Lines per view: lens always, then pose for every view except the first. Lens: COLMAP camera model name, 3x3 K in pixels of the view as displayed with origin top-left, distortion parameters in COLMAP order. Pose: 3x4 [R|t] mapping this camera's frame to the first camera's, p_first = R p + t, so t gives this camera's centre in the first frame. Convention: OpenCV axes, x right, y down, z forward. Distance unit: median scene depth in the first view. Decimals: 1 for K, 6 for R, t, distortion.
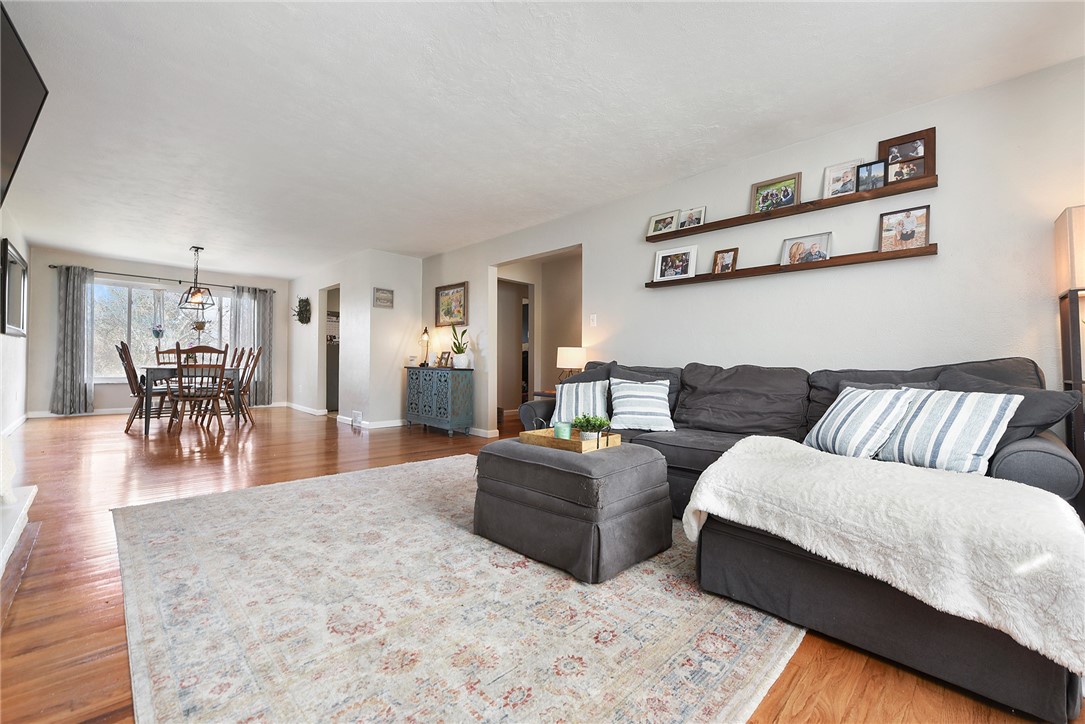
lens RADIAL K [[436.9, 0, 542.5], [0, 436.9, 362.0], [0, 0, 1]] dist [0.000341, -0.000101]
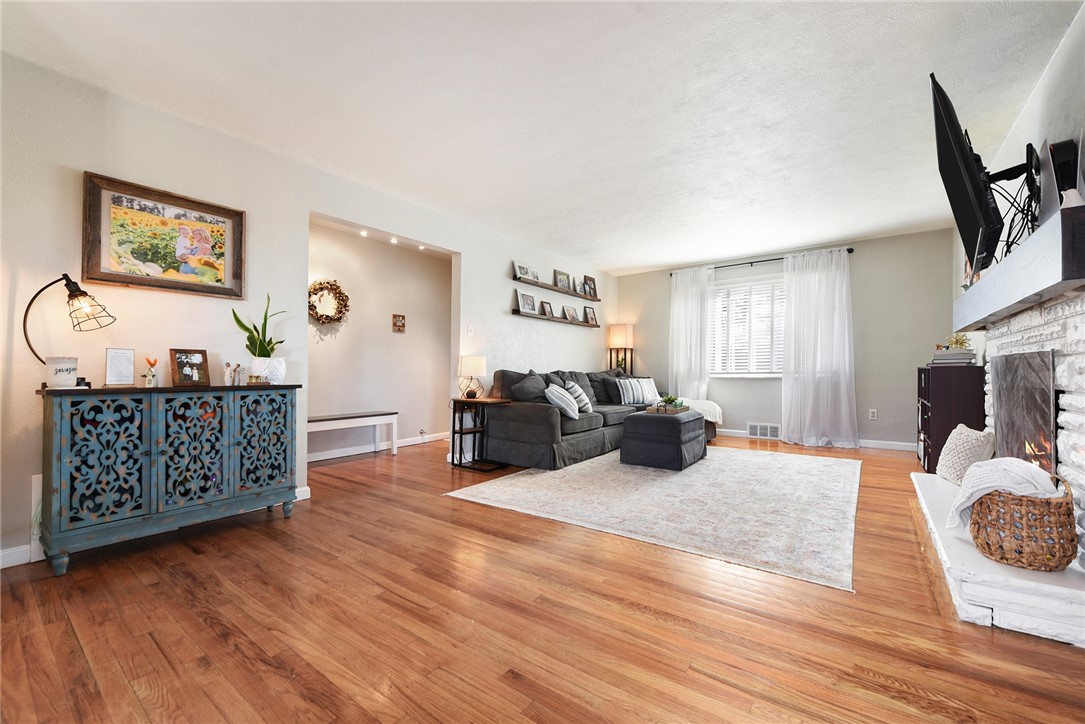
lens RADIAL K [[436.9, 0, 542.5], [0, 436.9, 362.0], [0, 0, 1]] dist [0.000341, -0.000101]
pose [[-0.146725, 0.004209, 0.989168, -0.721183], [-0.001257, 0.999989, -0.004441, -0.009522], [-0.989176, -0.001895, -0.146718, 0.727652]]
